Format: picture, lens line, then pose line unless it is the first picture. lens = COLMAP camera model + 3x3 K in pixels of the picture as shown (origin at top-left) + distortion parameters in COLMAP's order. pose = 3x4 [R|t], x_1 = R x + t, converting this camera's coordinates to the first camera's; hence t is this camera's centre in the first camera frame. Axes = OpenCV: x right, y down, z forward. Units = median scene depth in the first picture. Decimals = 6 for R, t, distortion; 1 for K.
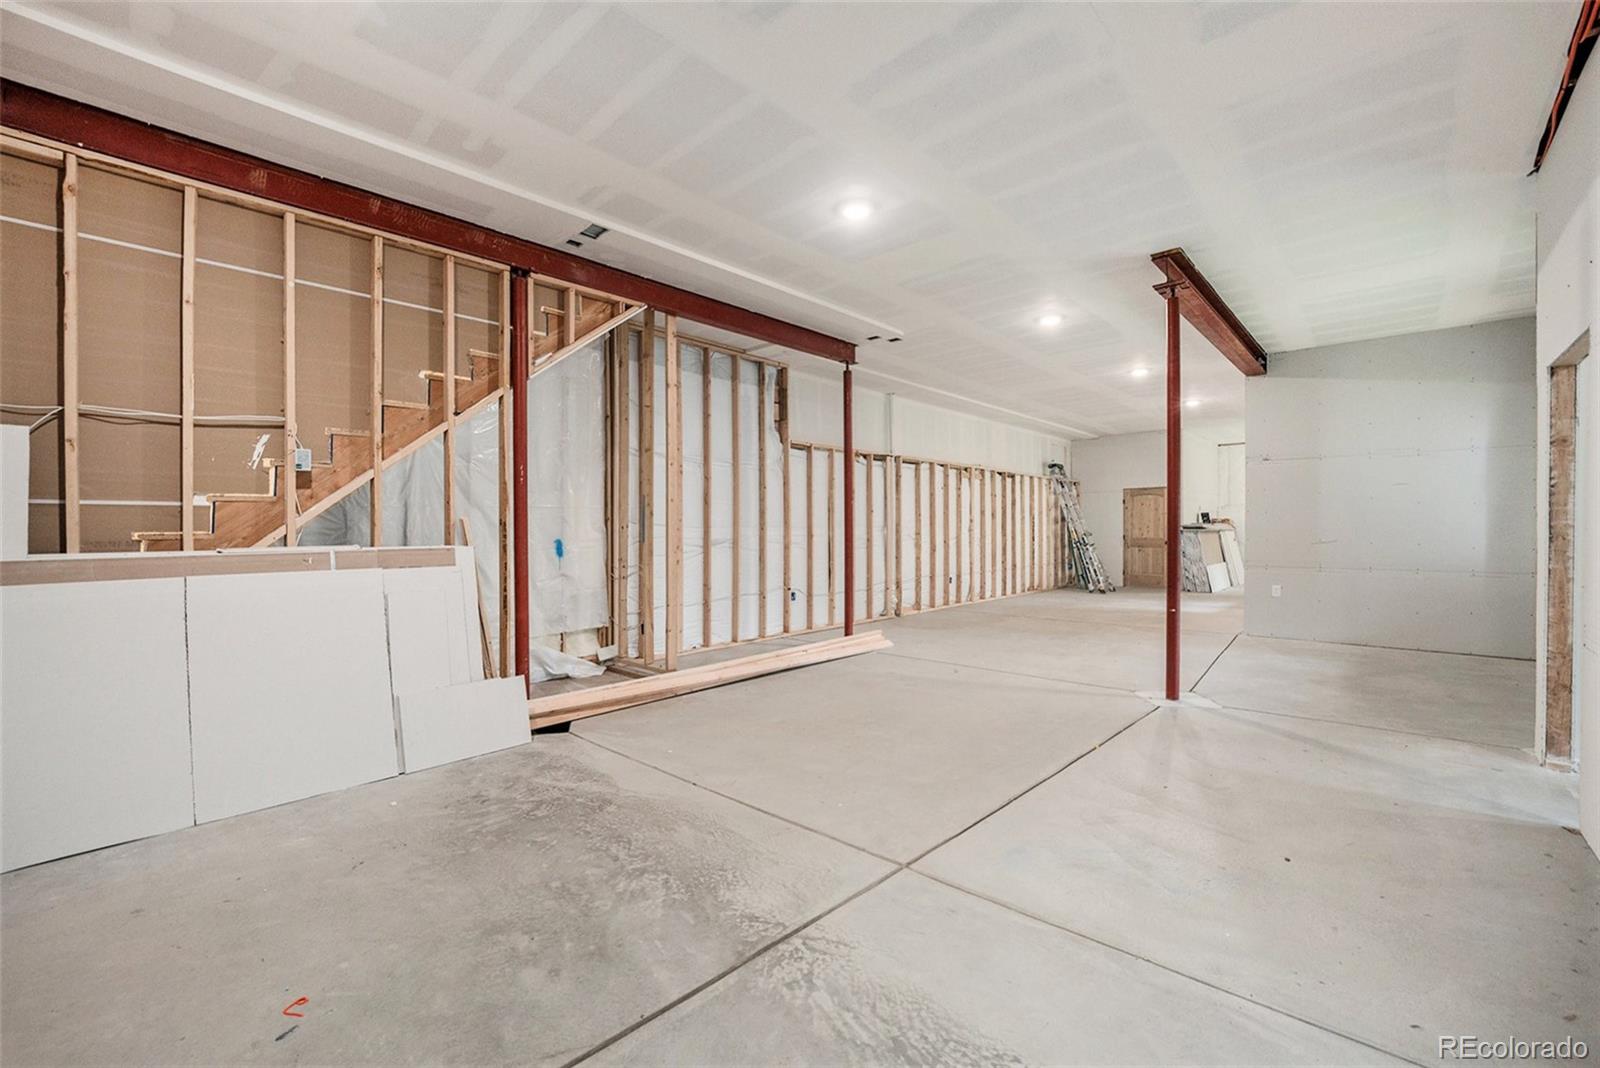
lens RADIAL K [[658.9, 0, 797.4], [0, 658.9, 524.9], [0, 0, 1]] dist [-0.013407, 0.000362]
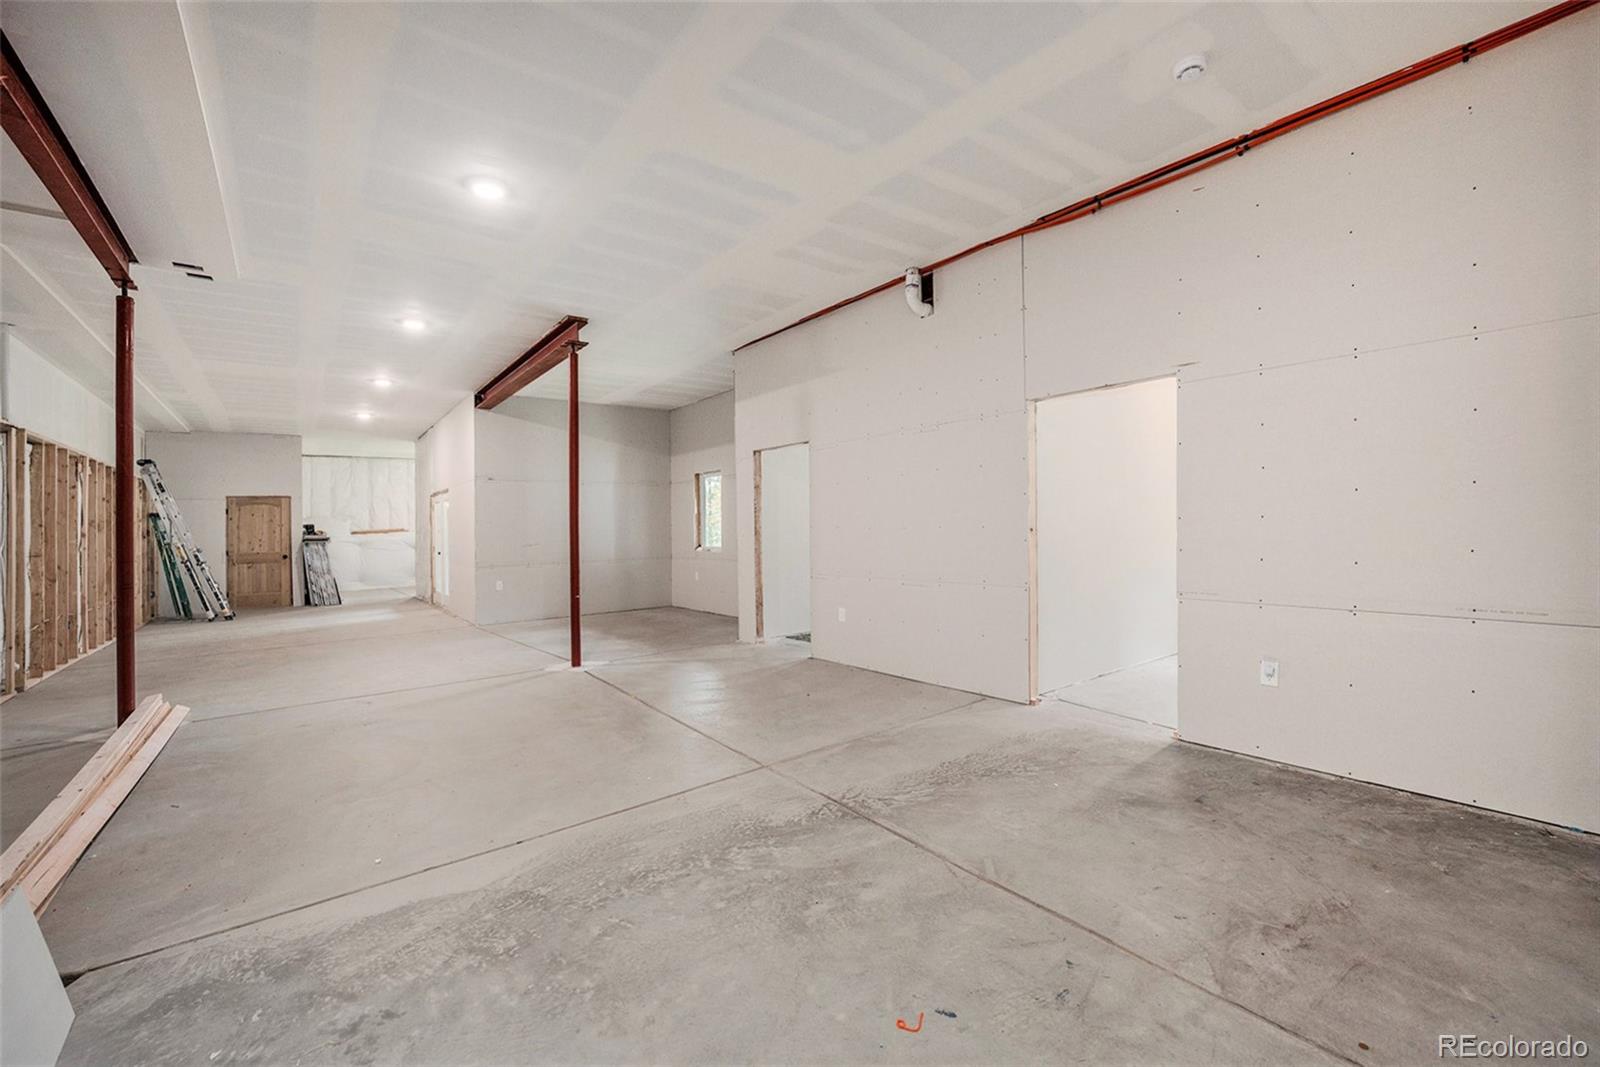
lens RADIAL K [[658.9, 0, 799.0], [0, 658.9, 529.3], [0, 0, 1]] dist [-0.013407, 0.000362]
pose [[0.165777, -0.003814, 0.986156, -0.983914], [0.020680, 0.999786, 0.000390, 0.012097], [-0.985946, 0.020329, 0.165821, 0.560586]]
